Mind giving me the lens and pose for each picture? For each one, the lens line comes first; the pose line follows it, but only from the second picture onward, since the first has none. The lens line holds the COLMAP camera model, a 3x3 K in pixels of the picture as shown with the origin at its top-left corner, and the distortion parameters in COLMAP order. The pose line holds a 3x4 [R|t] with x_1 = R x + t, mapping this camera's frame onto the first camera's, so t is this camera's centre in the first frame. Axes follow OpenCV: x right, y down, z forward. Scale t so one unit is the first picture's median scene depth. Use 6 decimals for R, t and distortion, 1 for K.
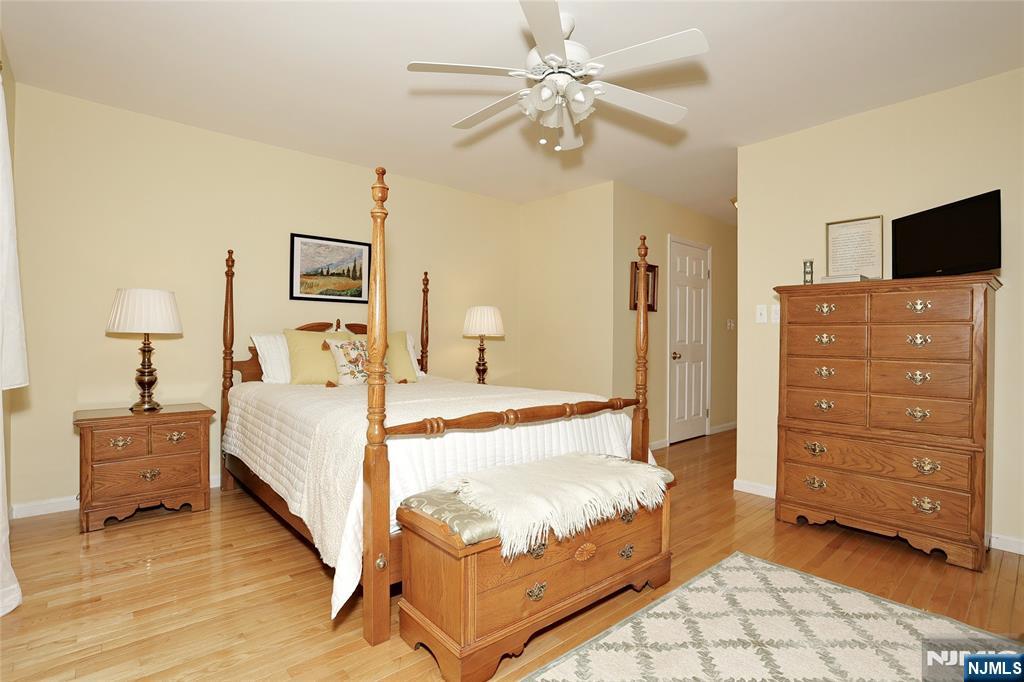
lens RADIAL K [[492.7, 0, 510.1], [0, 492.7, 344.2], [0, 0, 1]] dist [-0.041581, 0.001550]
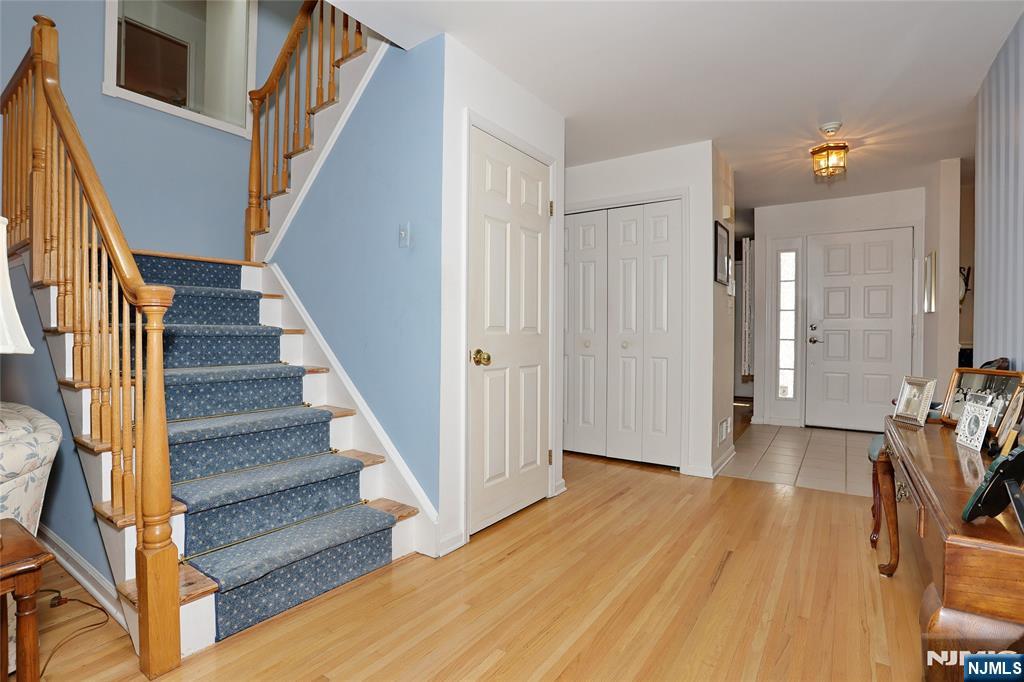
lens RADIAL K [[492.7, 0, 515.7], [0, 492.7, 340.9], [0, 0, 1]] dist [-0.041581, 0.001550]
pose [[0.969032, -0.009023, 0.246772, 0.237897], [0.005101, 0.999850, 0.016525, -0.000714], [-0.246884, -0.014755, 0.968933, 0.486770]]
